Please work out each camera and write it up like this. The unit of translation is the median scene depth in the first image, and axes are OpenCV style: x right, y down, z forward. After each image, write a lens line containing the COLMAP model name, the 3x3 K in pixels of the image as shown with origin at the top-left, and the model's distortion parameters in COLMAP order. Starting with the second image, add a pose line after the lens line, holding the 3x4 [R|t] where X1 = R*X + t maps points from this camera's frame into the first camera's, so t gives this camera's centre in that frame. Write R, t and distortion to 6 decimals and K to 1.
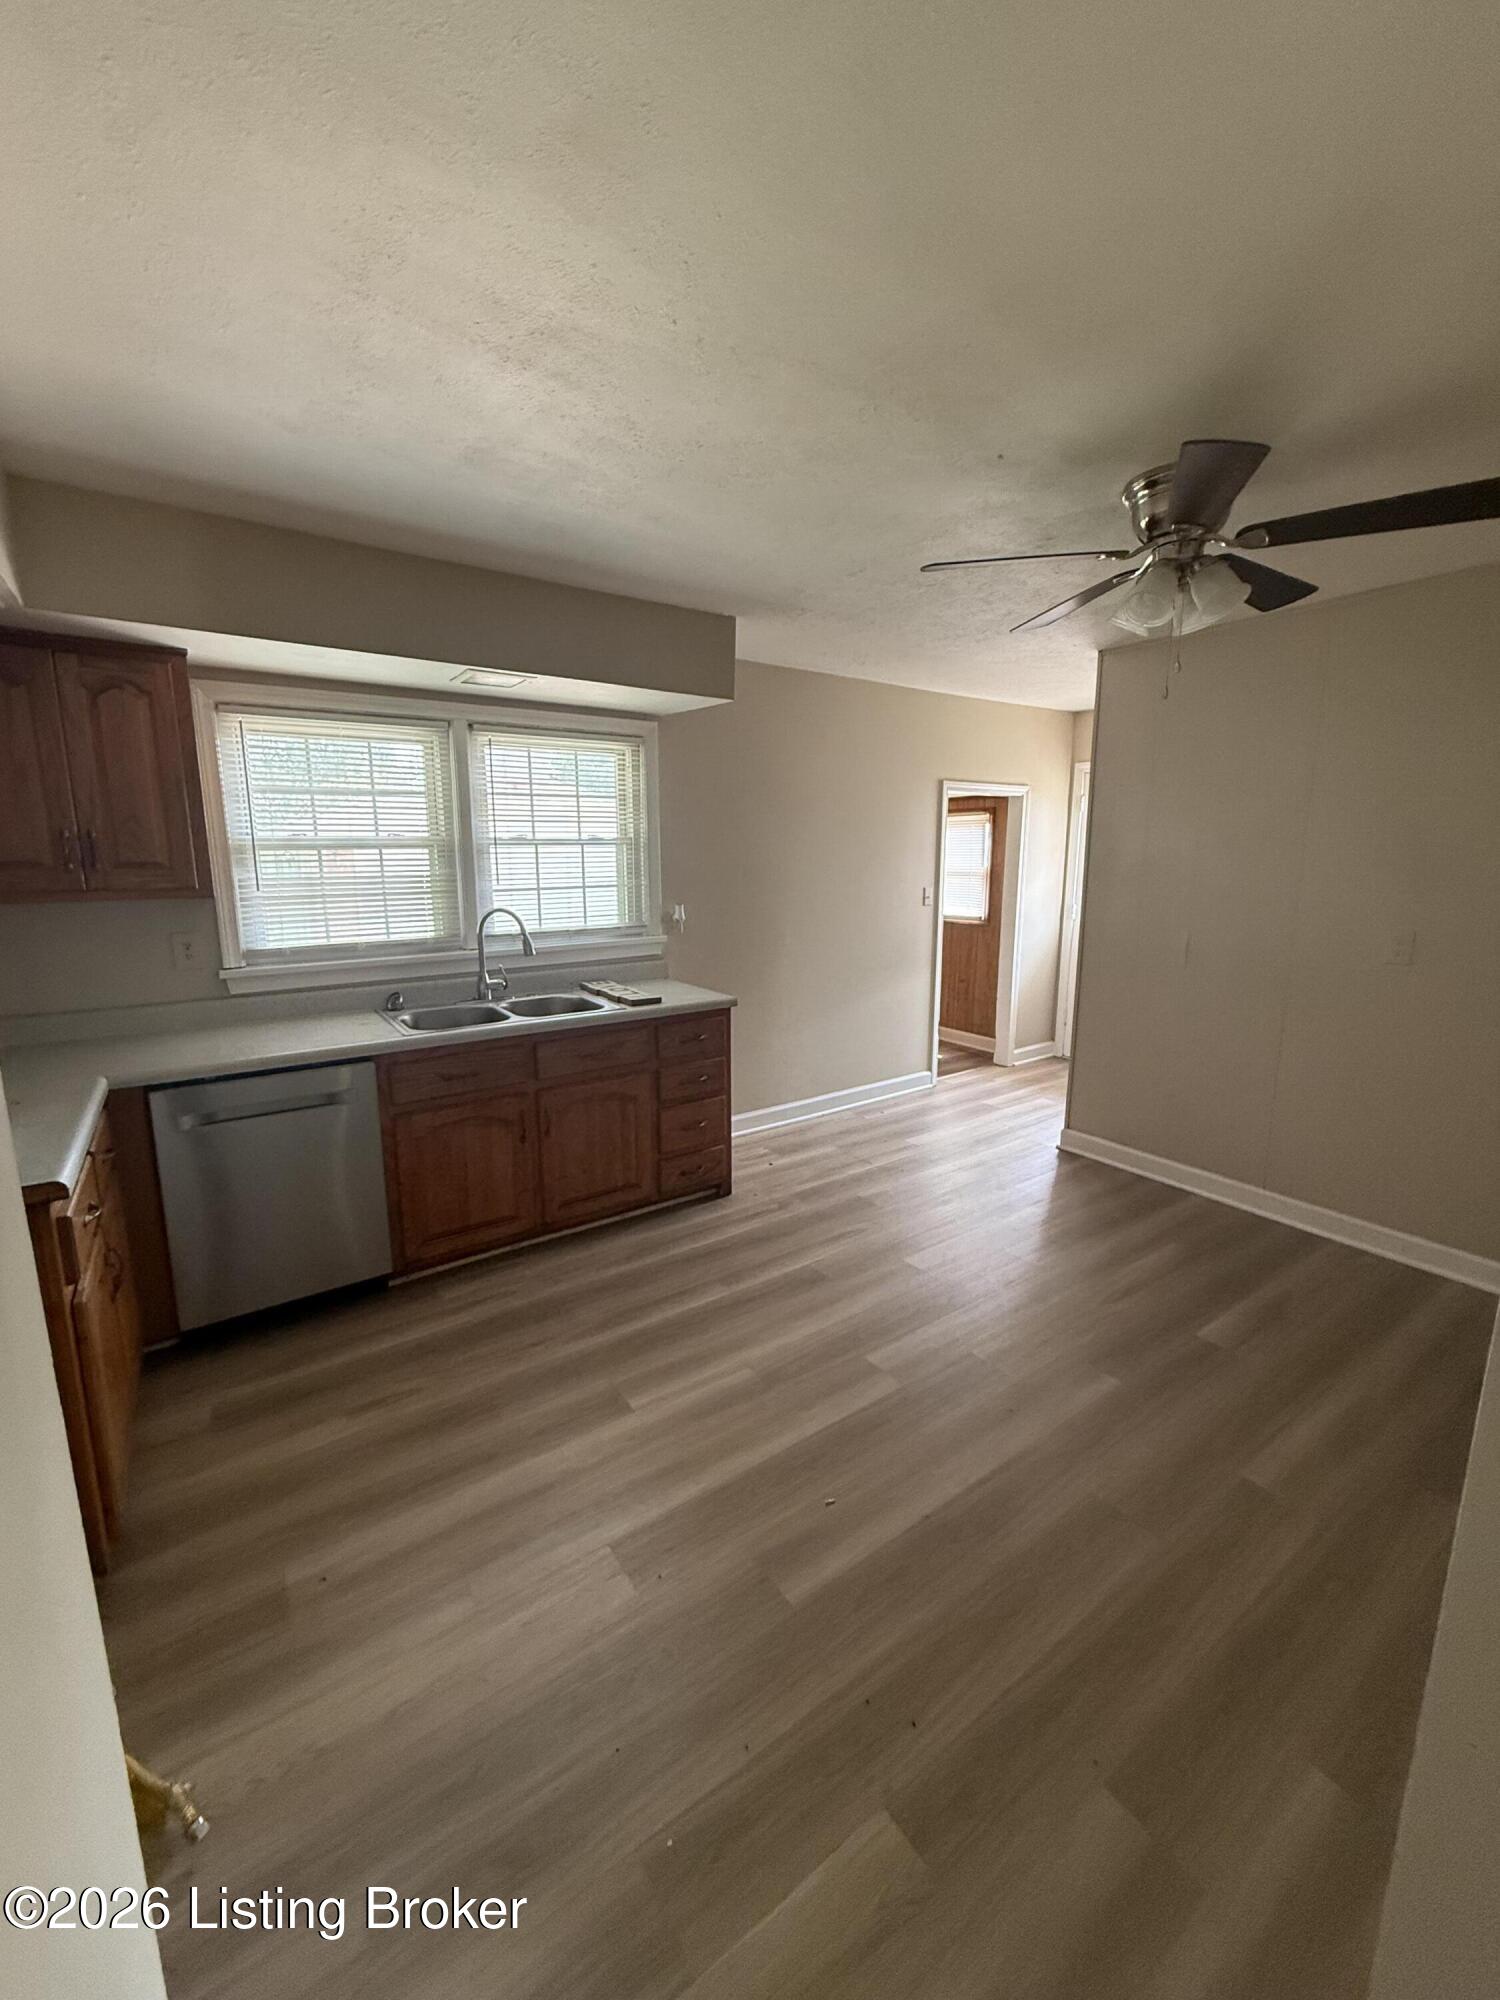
lens RADIAL K [[795.0, 0, 747.4], [0, 795.0, 998.7], [0, 0, 1]] dist [0.000392, -0.000608]
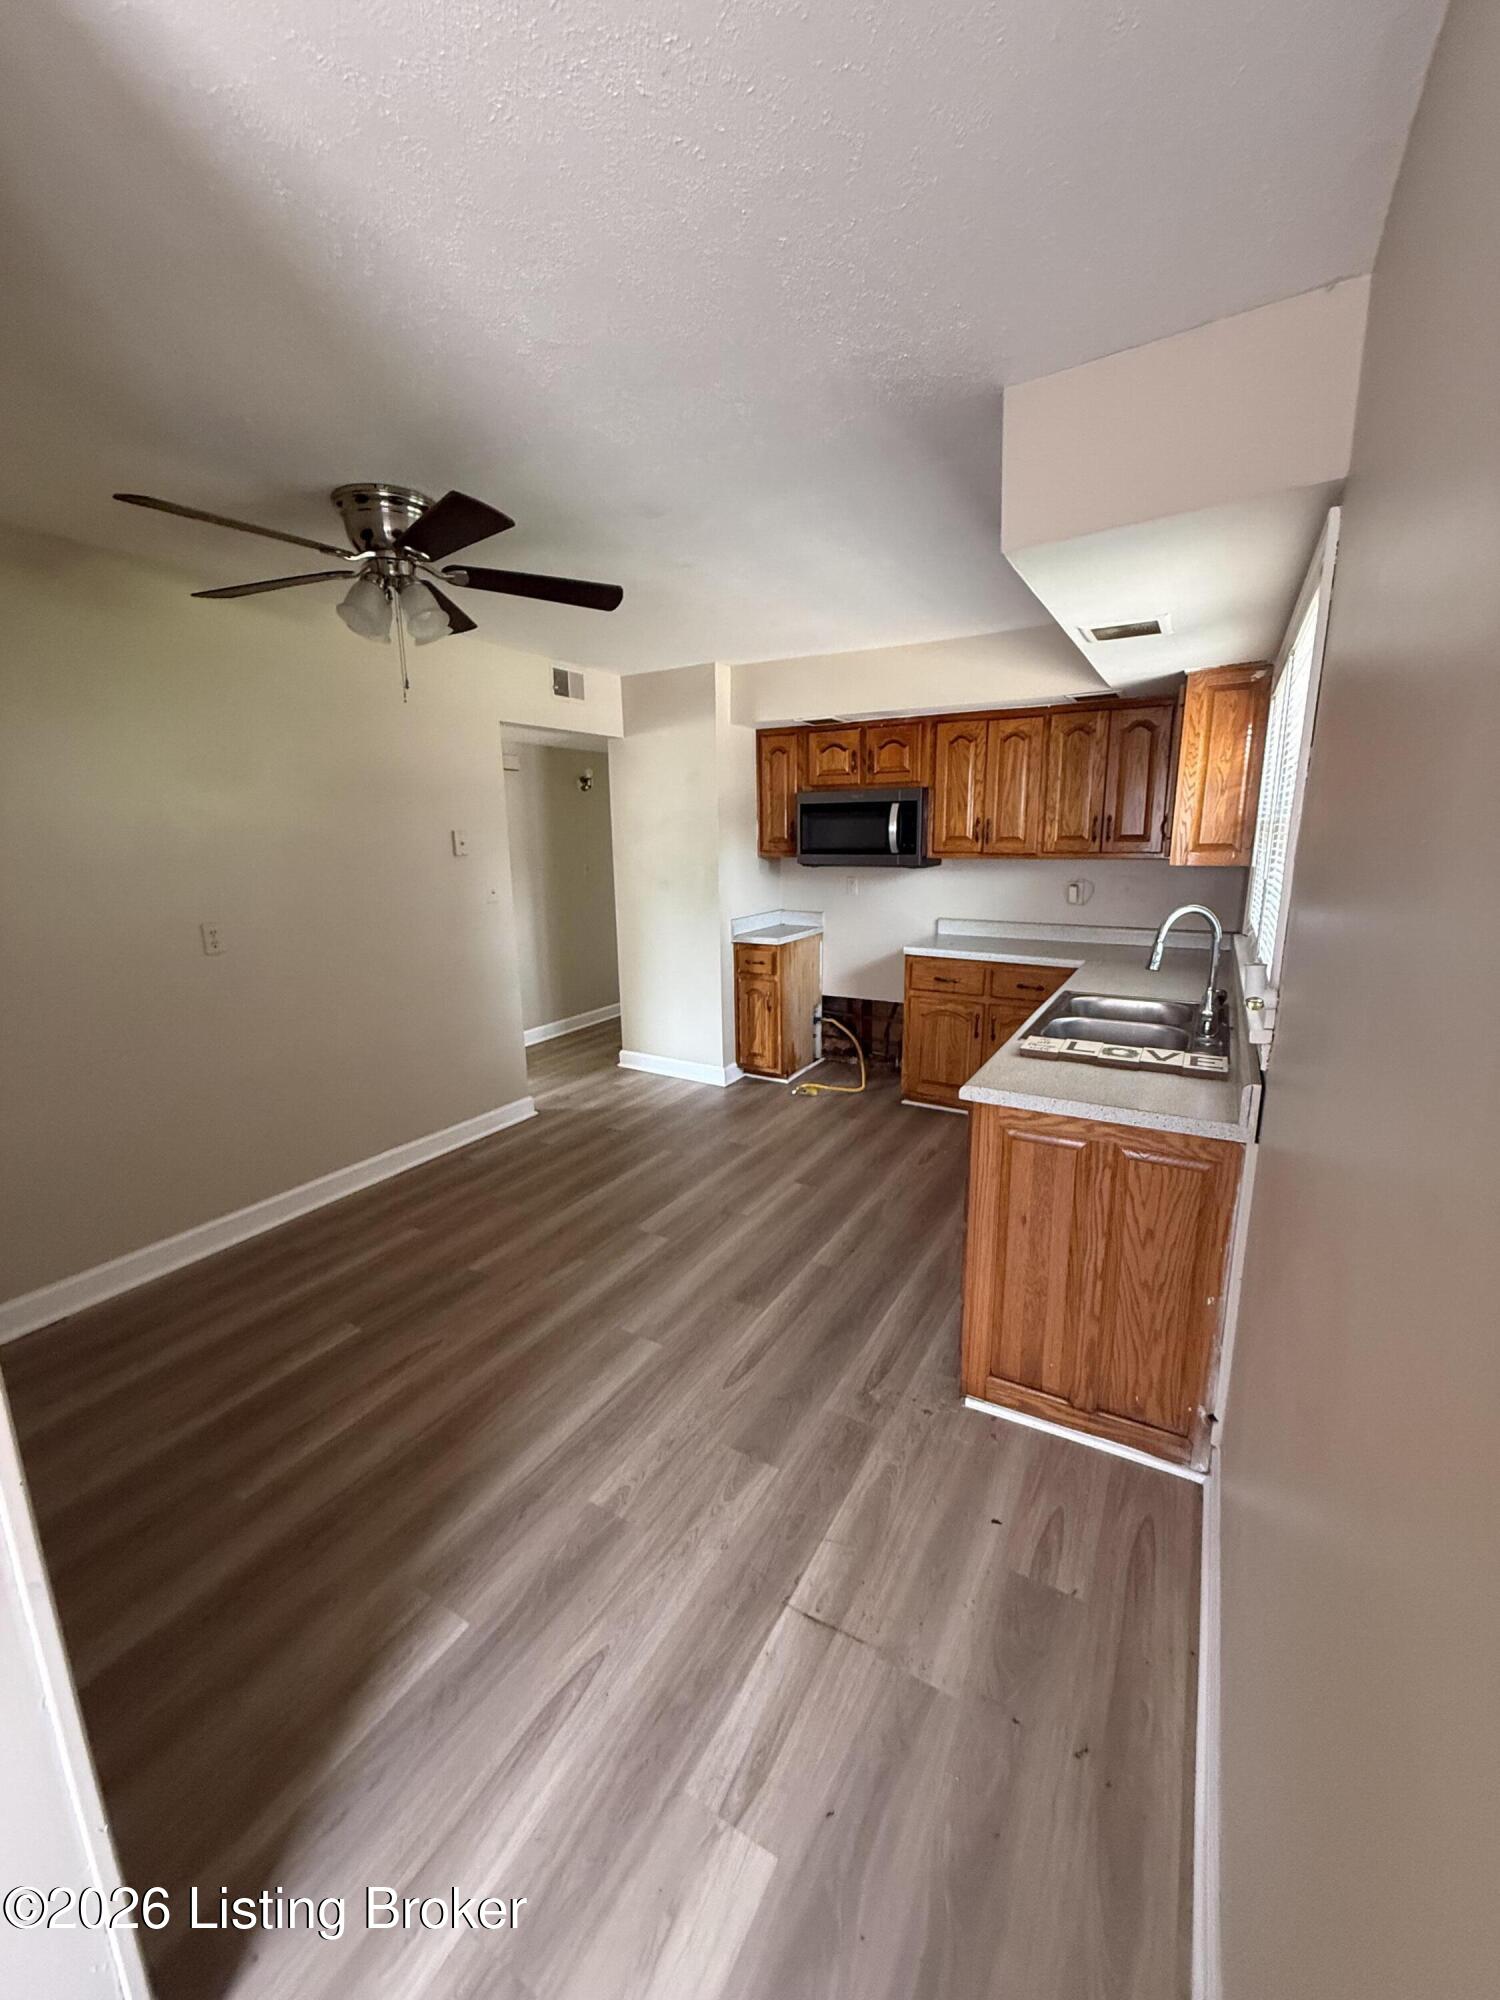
lens RADIAL K [[795.0, 0, 747.4], [0, 795.0, 998.7], [0, 0, 1]] dist [0.000392, -0.000608]
pose [[-0.905236, 0.102871, -0.412268, 0.425616], [-0.063409, 0.926682, 0.370458, -0.313389], [0.420151, 0.361494, -0.832343, 1.621381]]
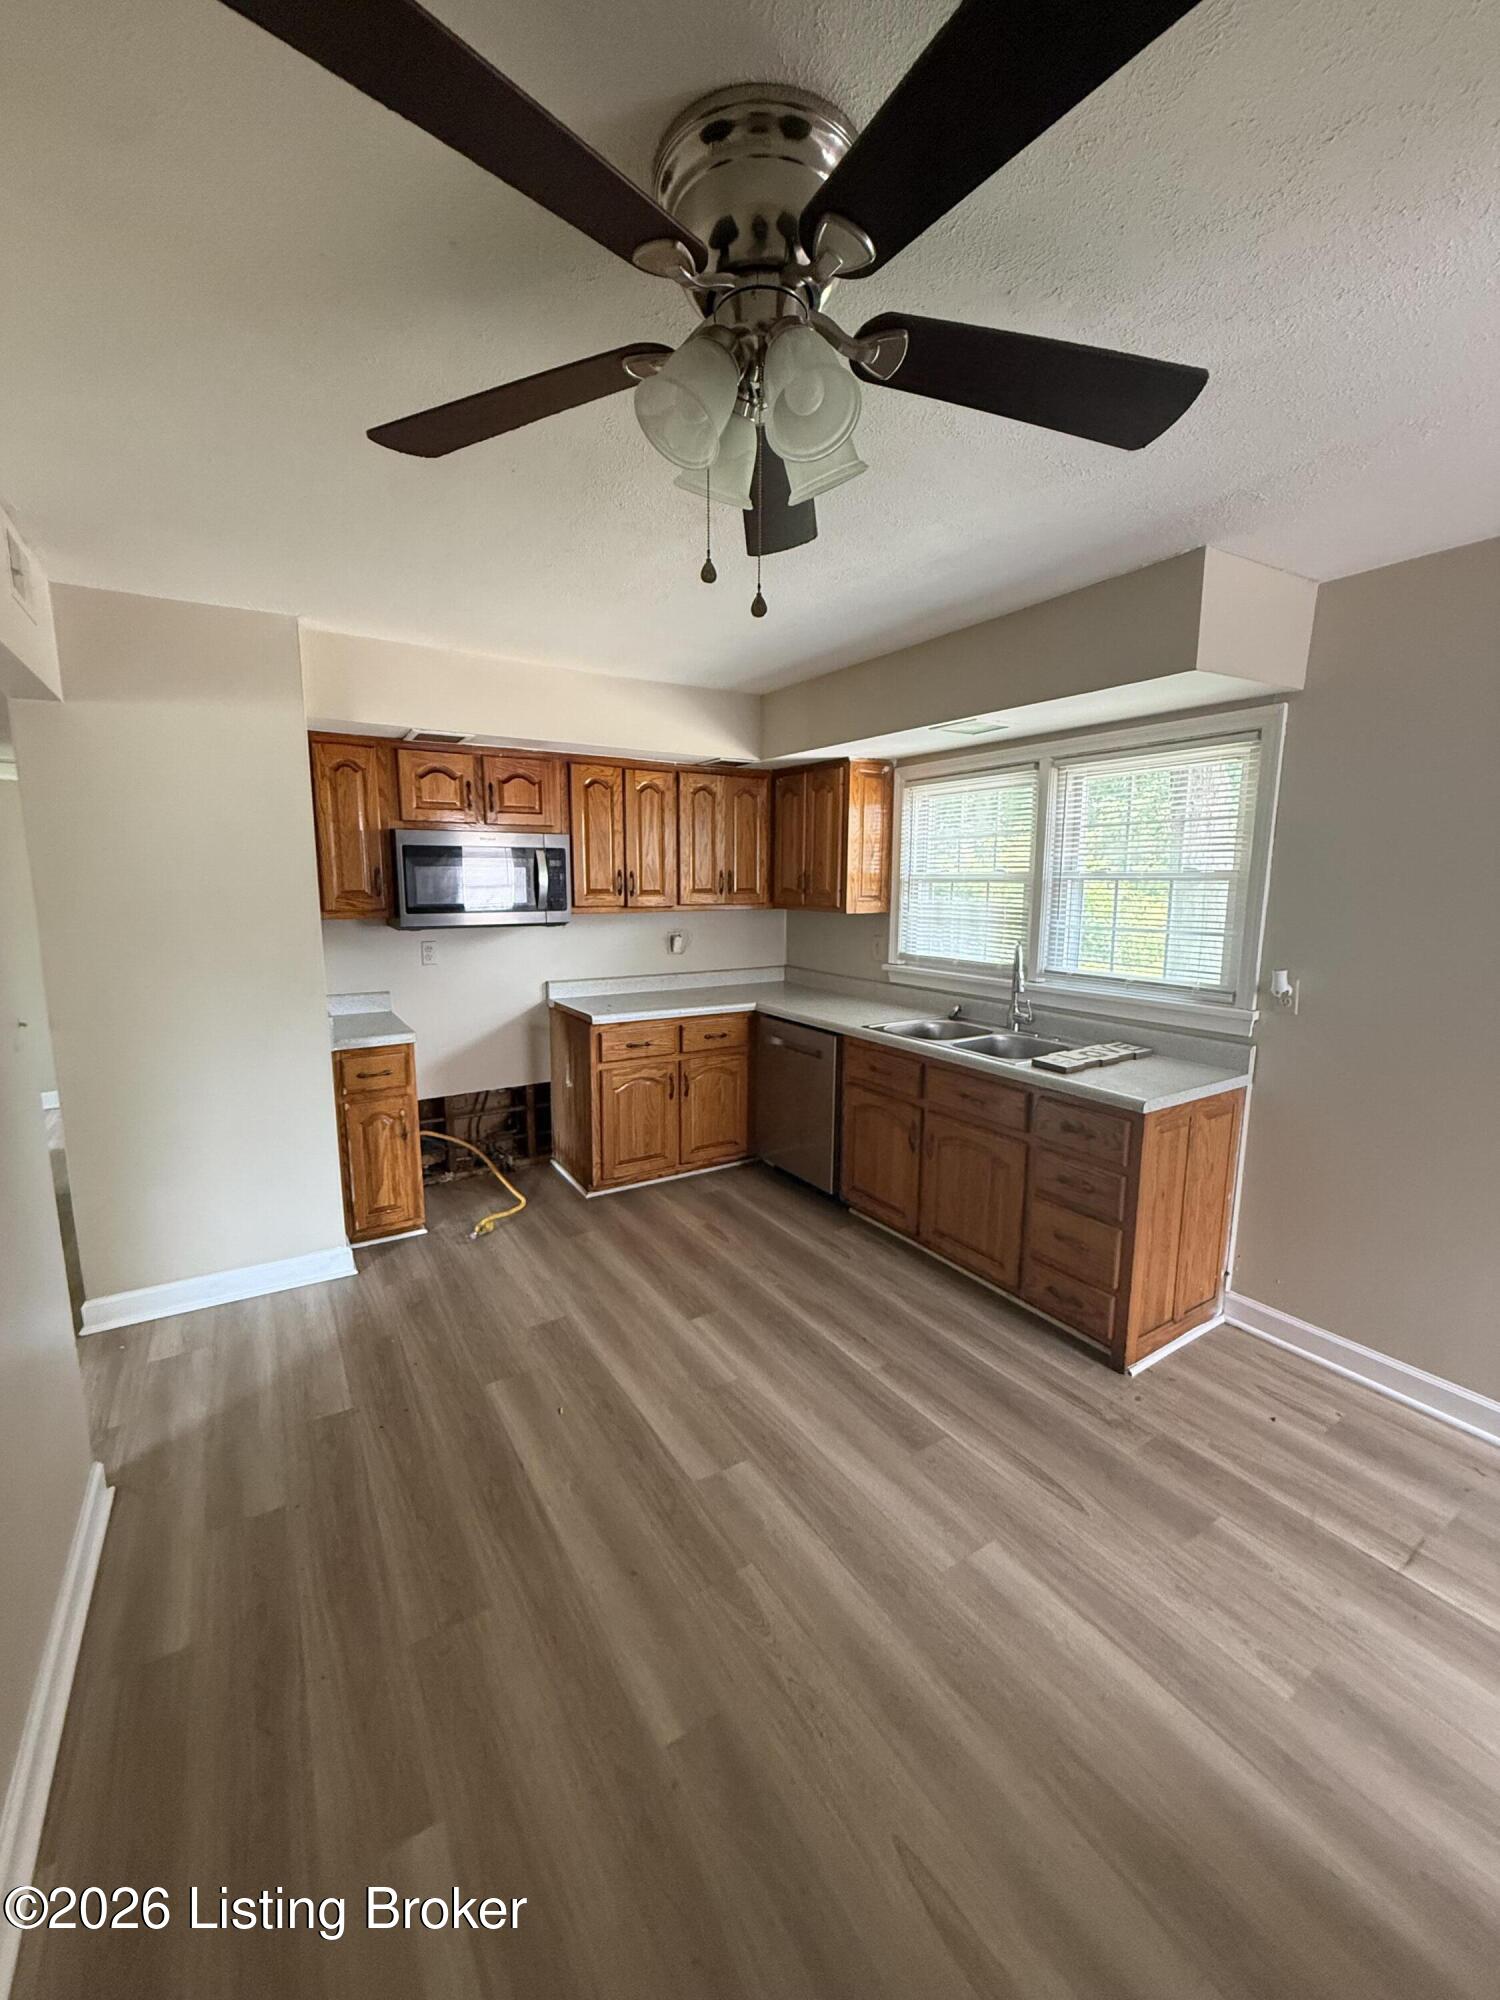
lens RADIAL K [[795.0, 0, 747.4], [0, 795.0, 998.7], [0, 0, 1]] dist [0.000392, -0.000608]
pose [[-0.042428, 0.156920, -0.986699, 0.776520], [-0.186386, 0.969008, 0.162121, -0.157845], [0.981560, 0.190785, -0.011865, 0.752848]]
